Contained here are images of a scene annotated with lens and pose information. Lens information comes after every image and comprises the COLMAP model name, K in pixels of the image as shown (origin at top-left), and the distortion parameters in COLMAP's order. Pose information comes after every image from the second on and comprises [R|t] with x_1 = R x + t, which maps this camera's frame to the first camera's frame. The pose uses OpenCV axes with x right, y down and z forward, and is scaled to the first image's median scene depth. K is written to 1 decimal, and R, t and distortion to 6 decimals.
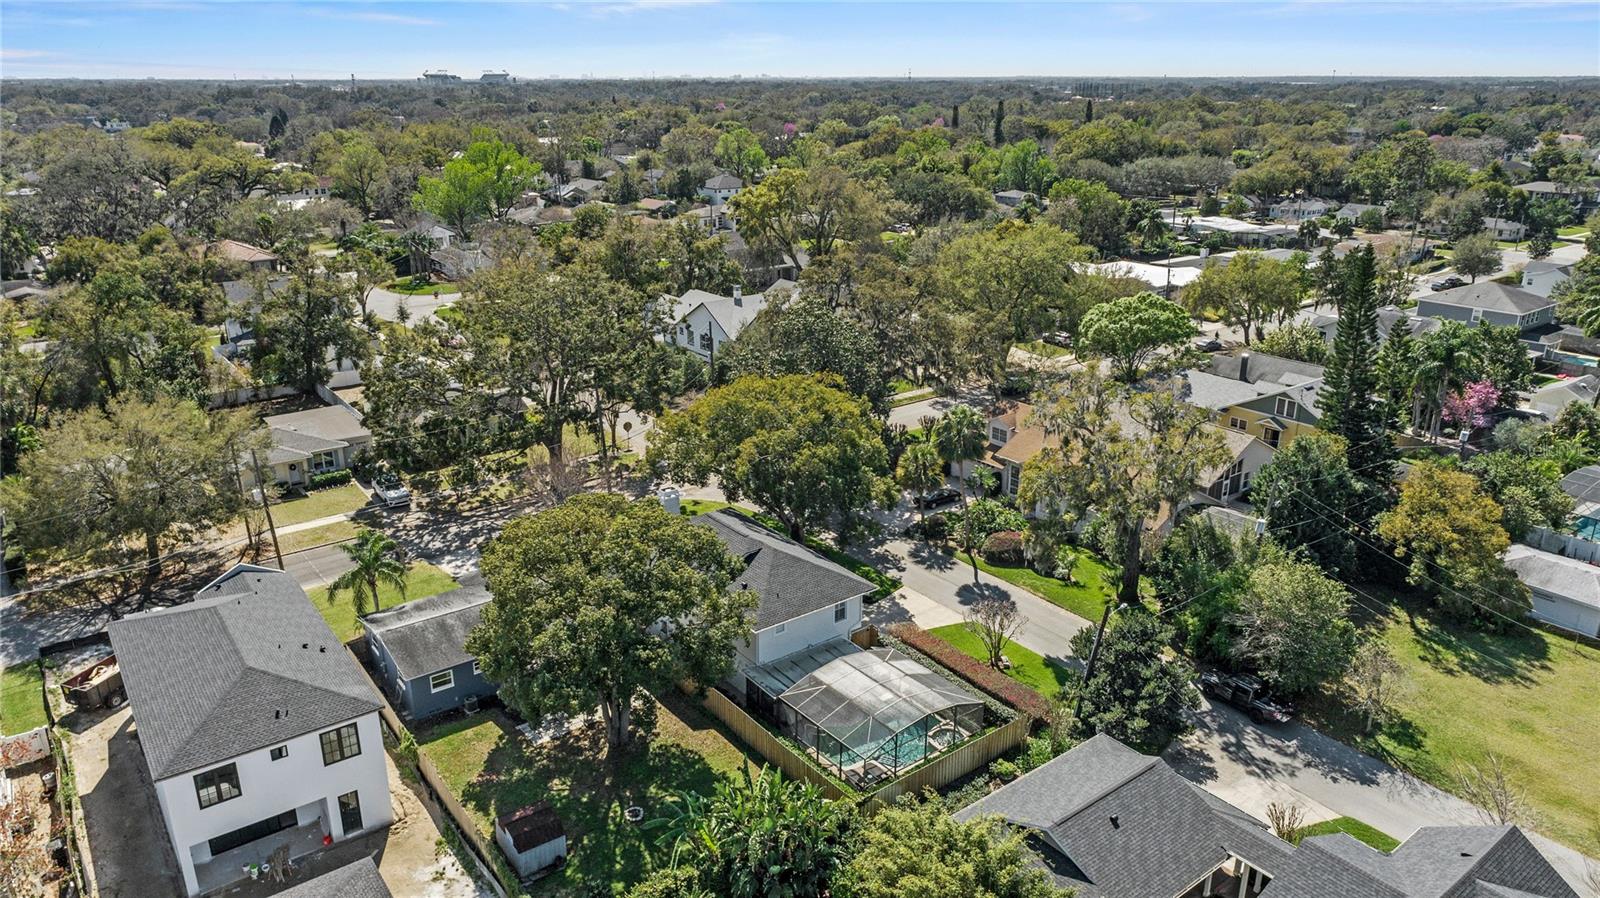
lens RADIAL K [[1069.2, 0, 797.9], [0, 1069.2, 454.7], [0, 0, 1]] dist [0.001123, 0.000708]
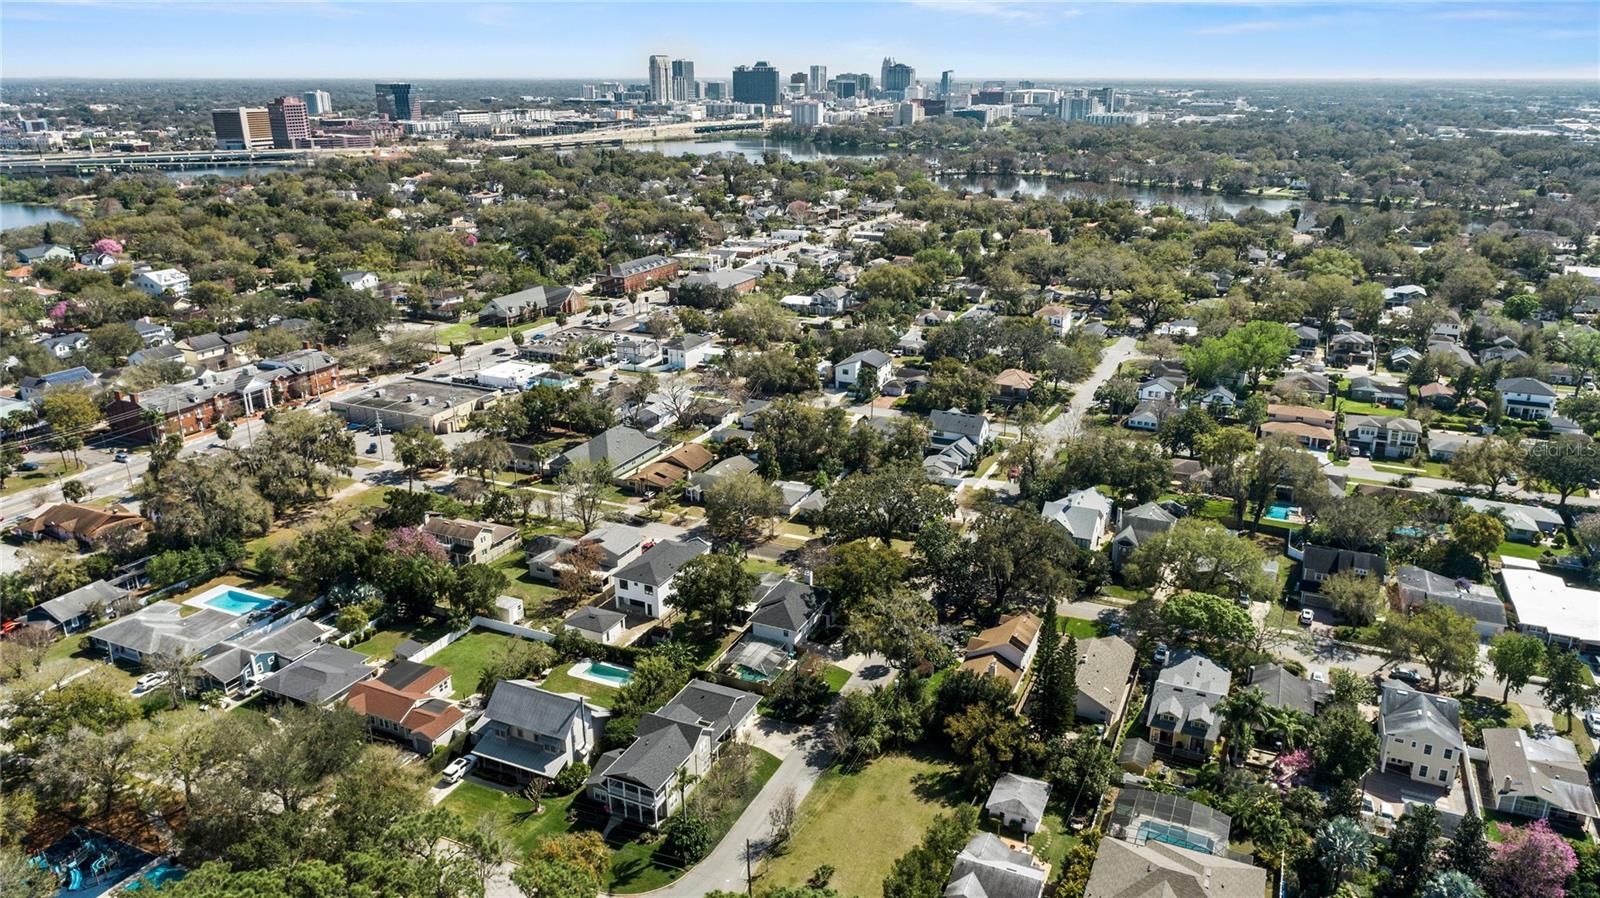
lens RADIAL K [[1069.2, 0, 797.9], [0, 1069.2, 454.7], [0, 0, 1]] dist [0.001123, 0.000708]
pose [[0.465935, 0.293539, -0.834709, 1.689384], [-0.287337, 0.942436, 0.171032, -0.582517], [0.836865, 0.160153, 0.523458, -0.360874]]
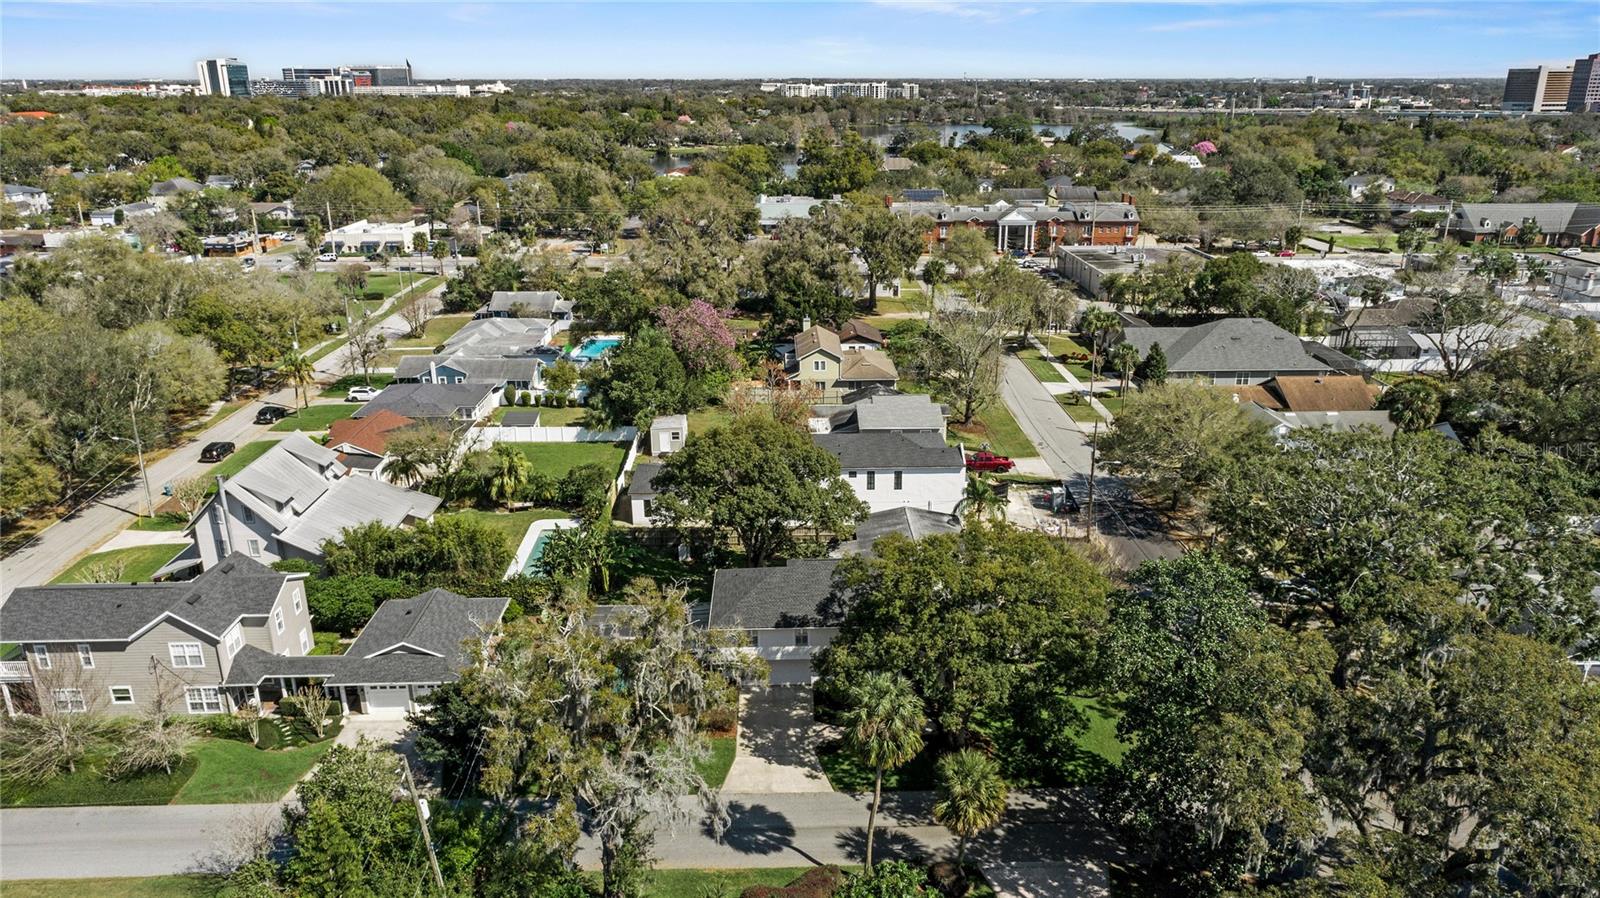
lens RADIAL K [[1077.9, 0, 823.3], [0, 1077.9, 446.0], [0, 0, 1]] dist [-0.000207, 0.002932]
pose [[-0.572467, 0.264030, -0.776254, 0.632731], [-0.273449, 0.831053, 0.484331, -0.463325], [0.772986, 0.489529, -0.403552, 1.121003]]
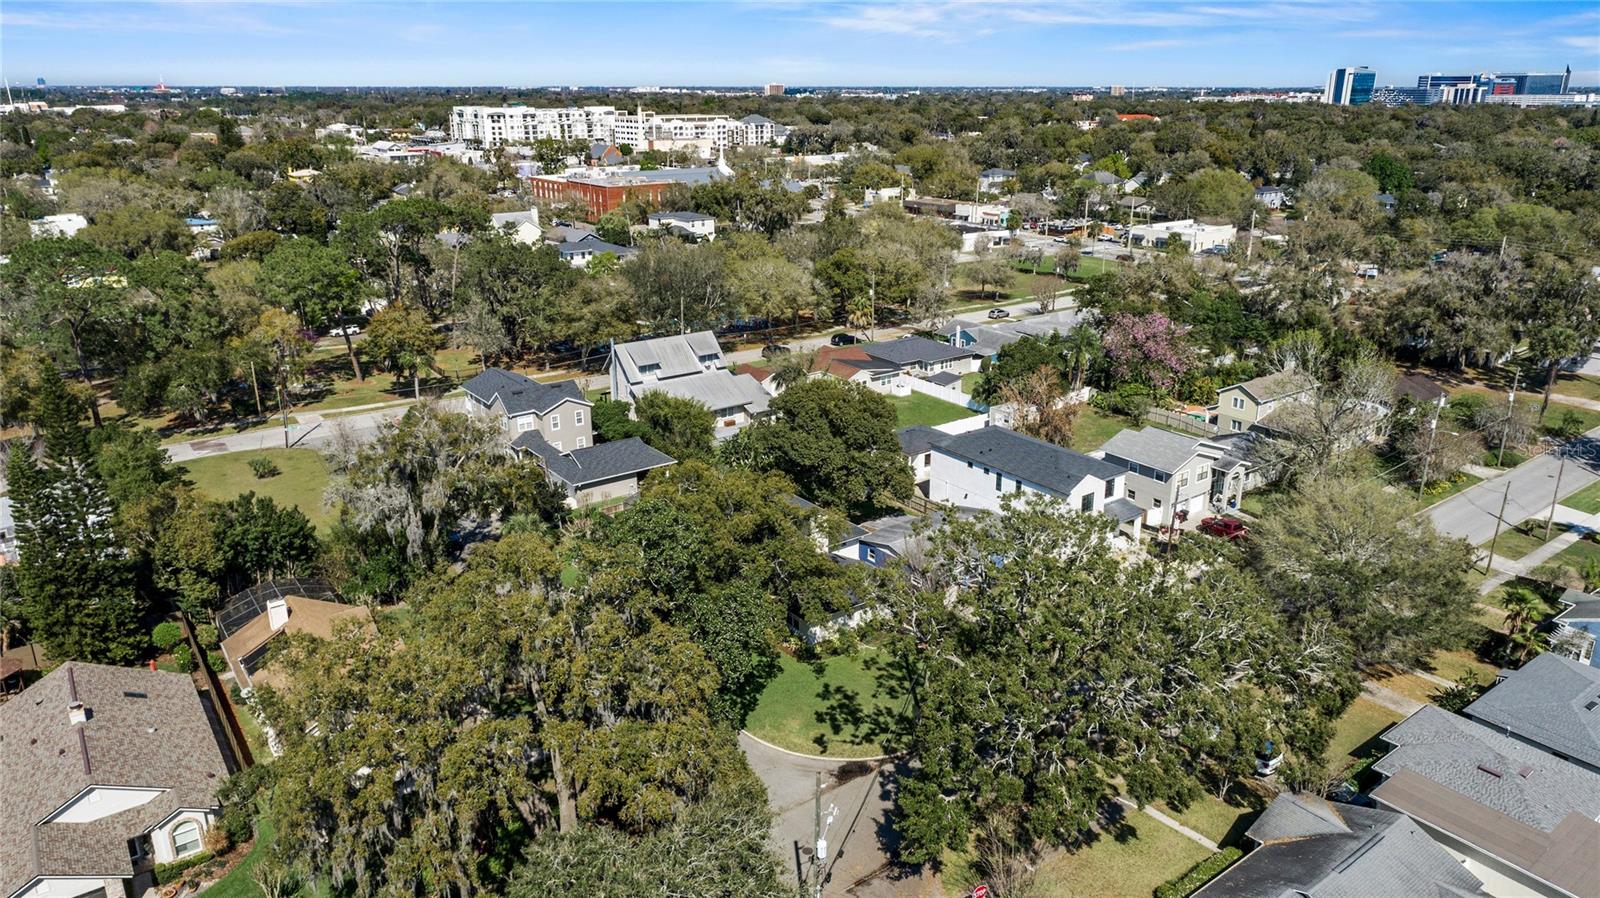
lens RADIAL K [[1069.2, 0, 797.9], [0, 1069.2, 454.7], [0, 0, 1]] dist [0.001123, 0.000708]
pose [[-0.999825, -0.004883, 0.018058, -0.102701], [0.007392, 0.783605, 0.621215, -0.647431], [-0.017184, 0.621240, -0.783432, 1.632091]]
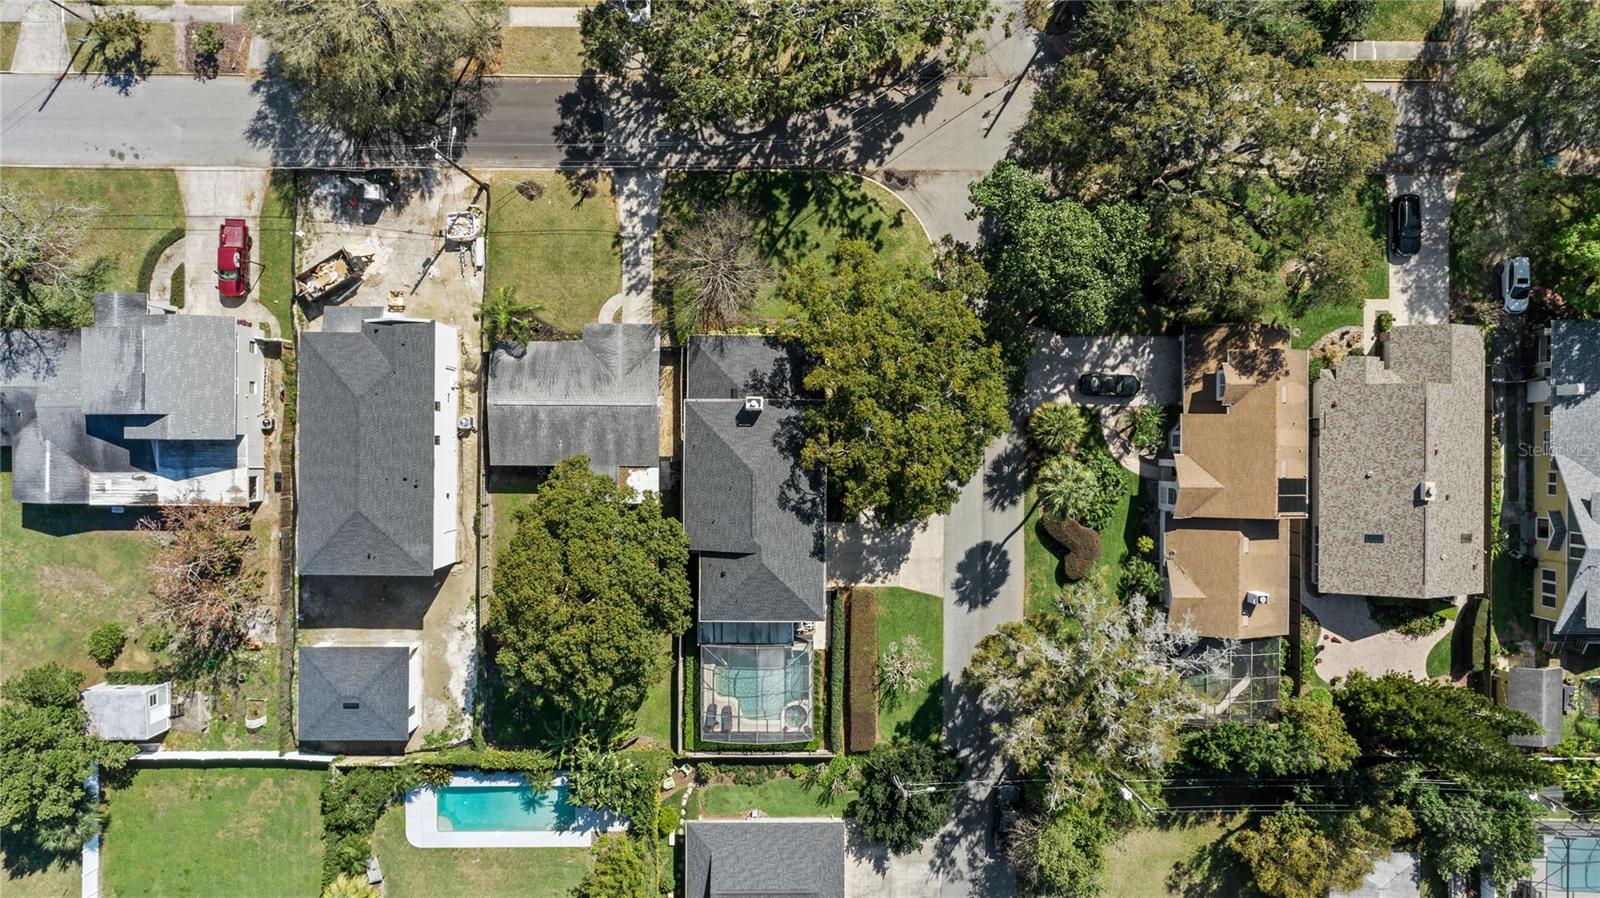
lens RADIAL K [[1069.6, 0, 780.3], [0, 1069.6, 451.2], [0, 0, 1]] dist [-0.000699, 0.005935]
pose [[0.792993, 0.609220, 0.003683, -0.065561], [-0.202692, 0.258124, 0.944610, -0.822639], [0.574525, -0.749815, 0.328174, 0.558515]]
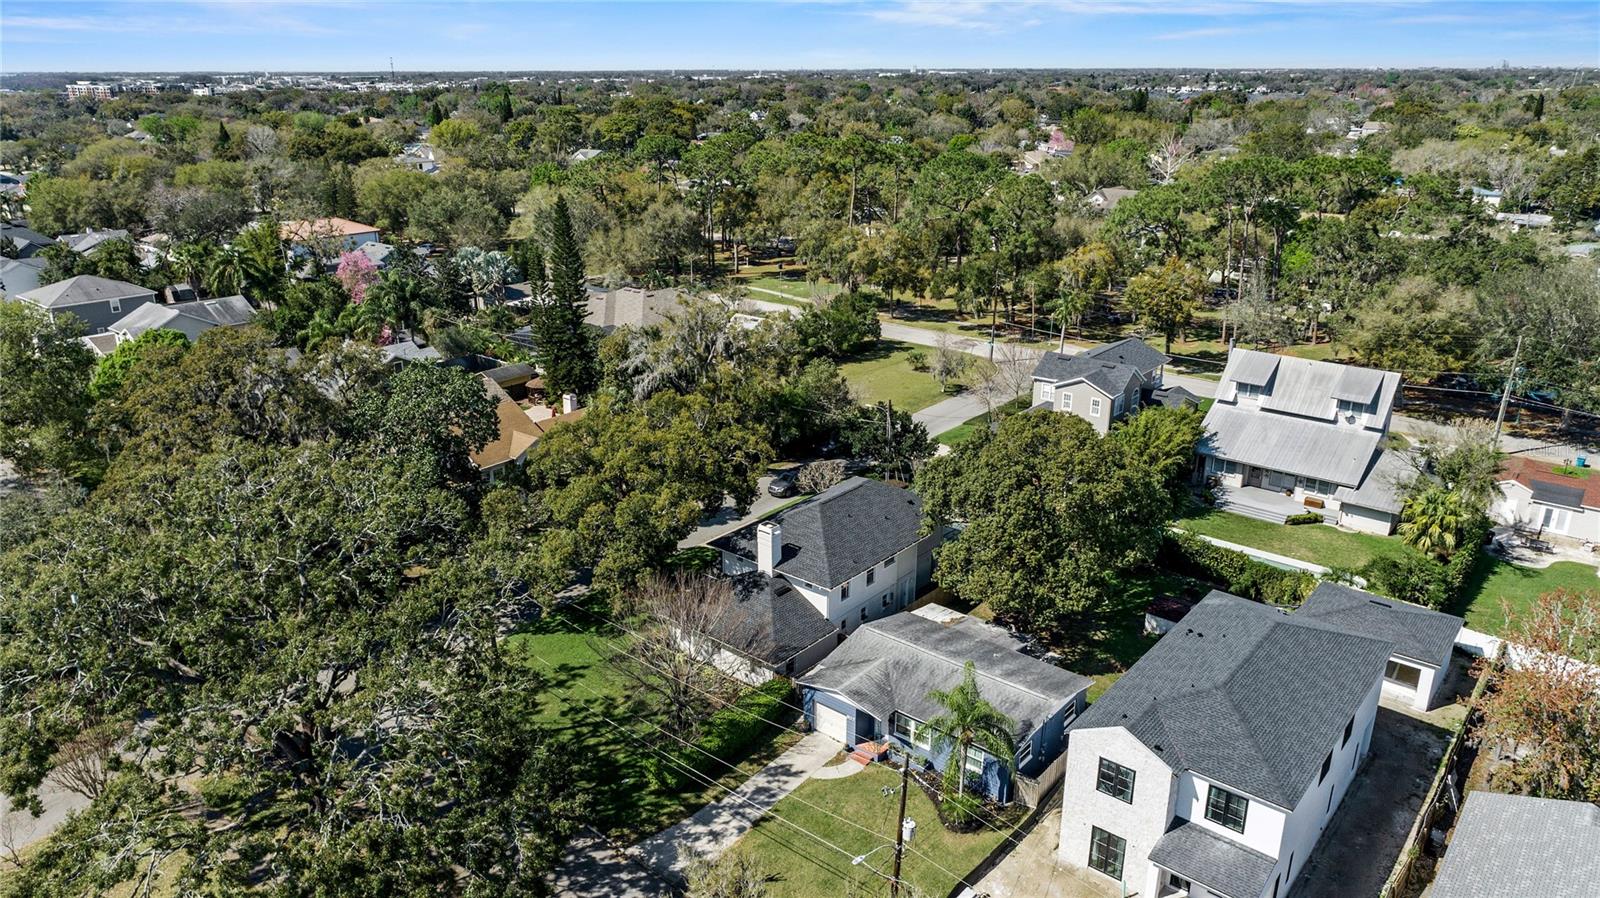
lens RADIAL K [[1069.6, 0, 780.3], [0, 1069.6, 451.2], [0, 0, 1]] dist [-0.000699, 0.005935]
pose [[-0.206400, -0.326832, 0.922269, -0.823974], [0.330972, 0.863684, 0.380141, -0.319127], [-0.920791, 0.383706, -0.070092, 0.899983]]
